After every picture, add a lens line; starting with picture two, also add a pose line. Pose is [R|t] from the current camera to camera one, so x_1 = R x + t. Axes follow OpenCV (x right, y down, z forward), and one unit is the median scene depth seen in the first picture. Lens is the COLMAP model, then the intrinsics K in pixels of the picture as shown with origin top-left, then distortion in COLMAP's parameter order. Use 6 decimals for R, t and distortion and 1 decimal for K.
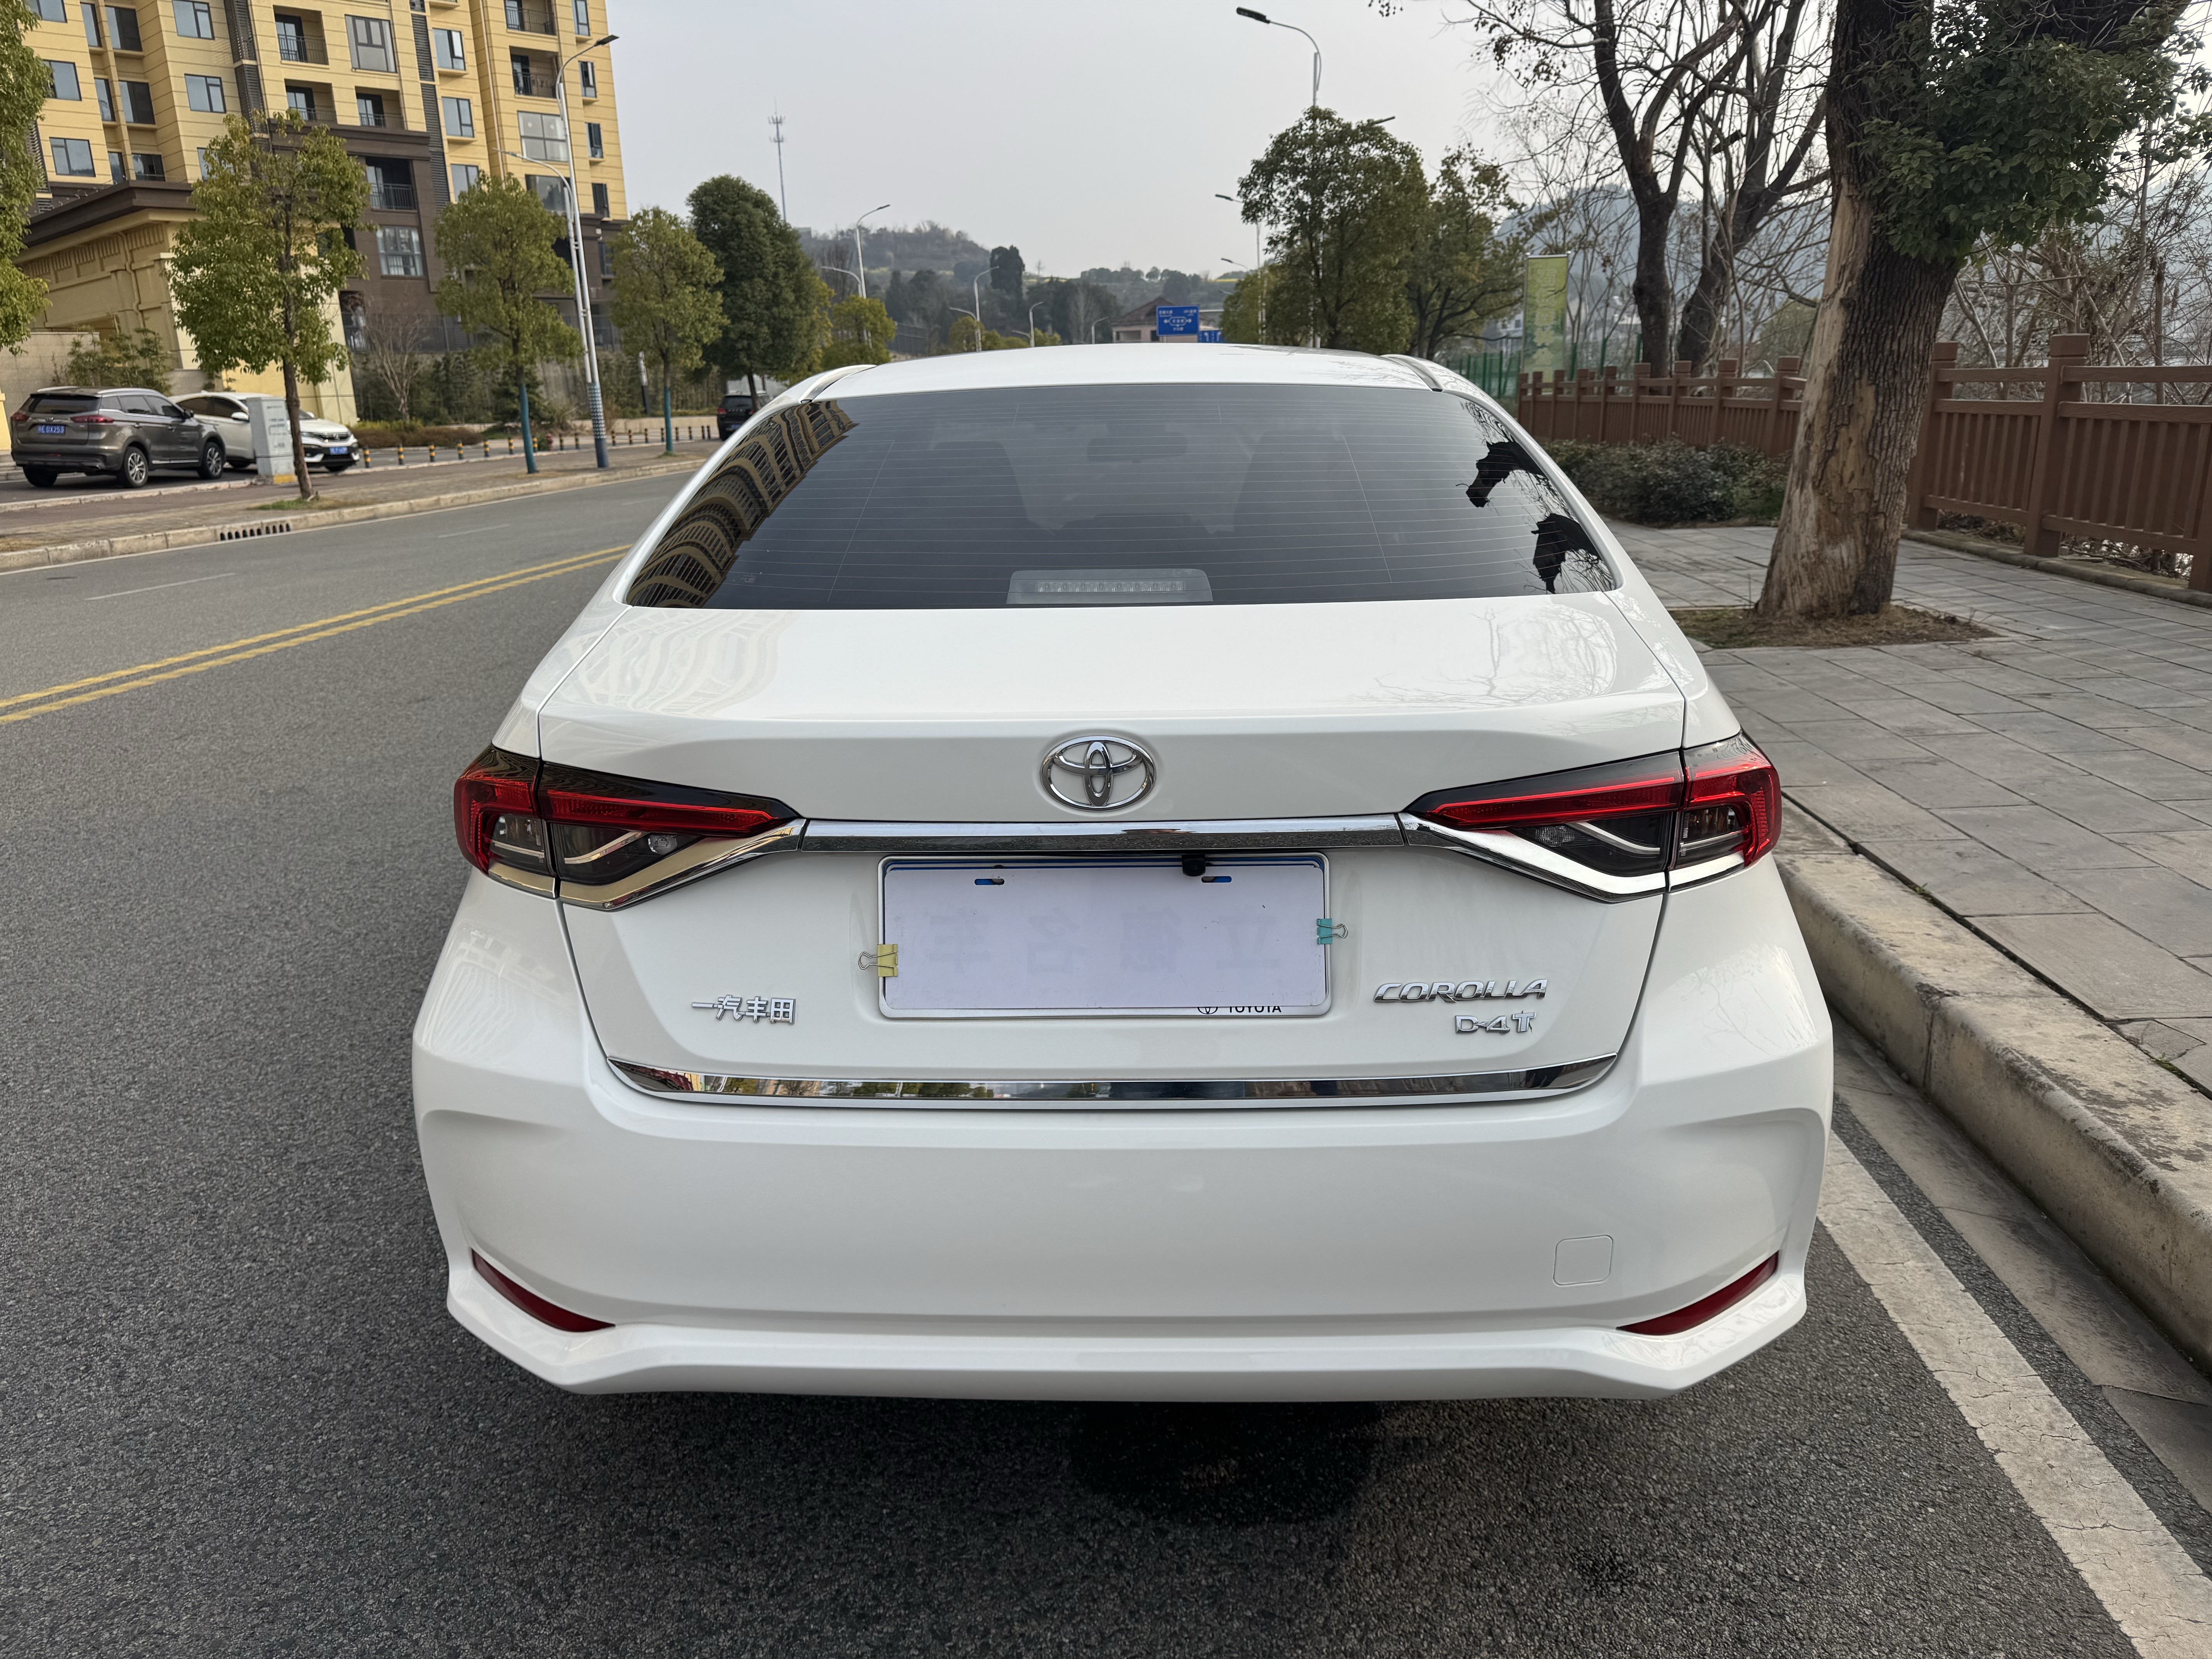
lens RADIAL K [[1582.4, 0, 1115.2], [0, 1582.4, 846.0], [0, 0, 1]] dist [0.009962, -0.015793]
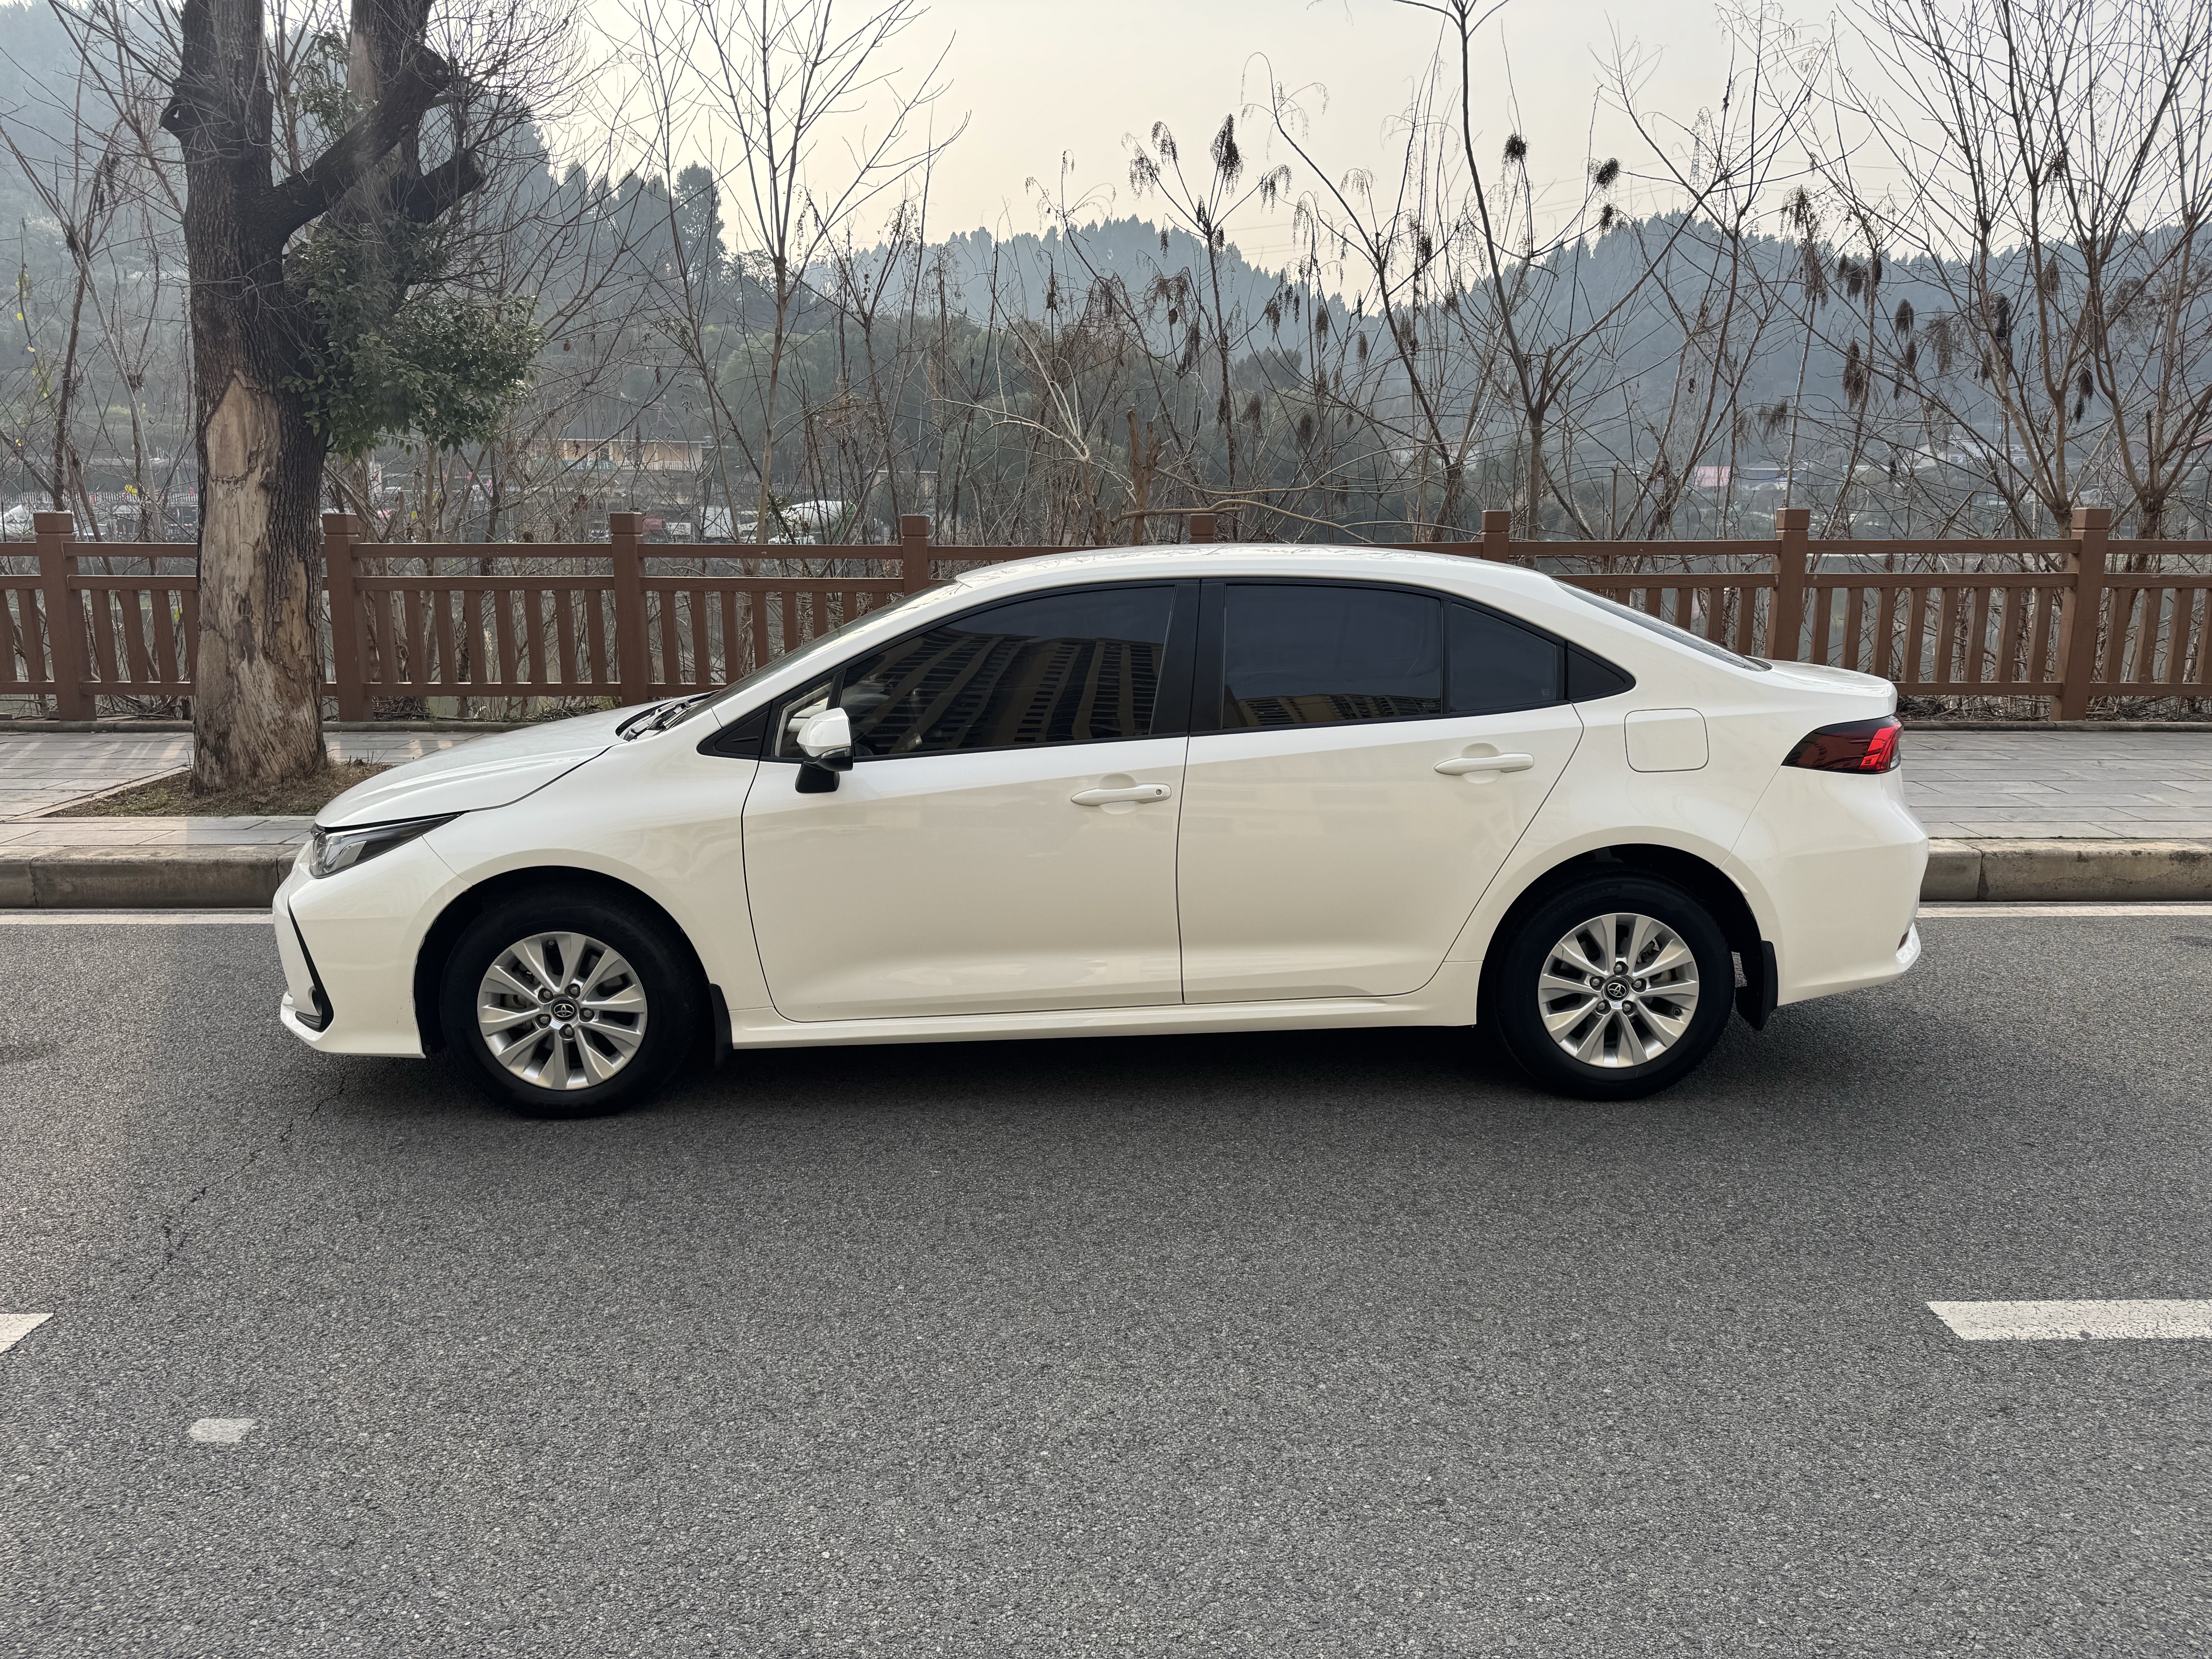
lens RADIAL K [[1582.4, 0, 1106.8], [0, 1582.4, 830.2], [0, 0, 1]] dist [0.009962, -0.015793]
pose [[-0.071093, -0.169599, 0.982945, -0.646286], [0.278389, 0.942907, 0.182826, -0.158913], [-0.957834, 0.286639, -0.019819, 0.534854]]
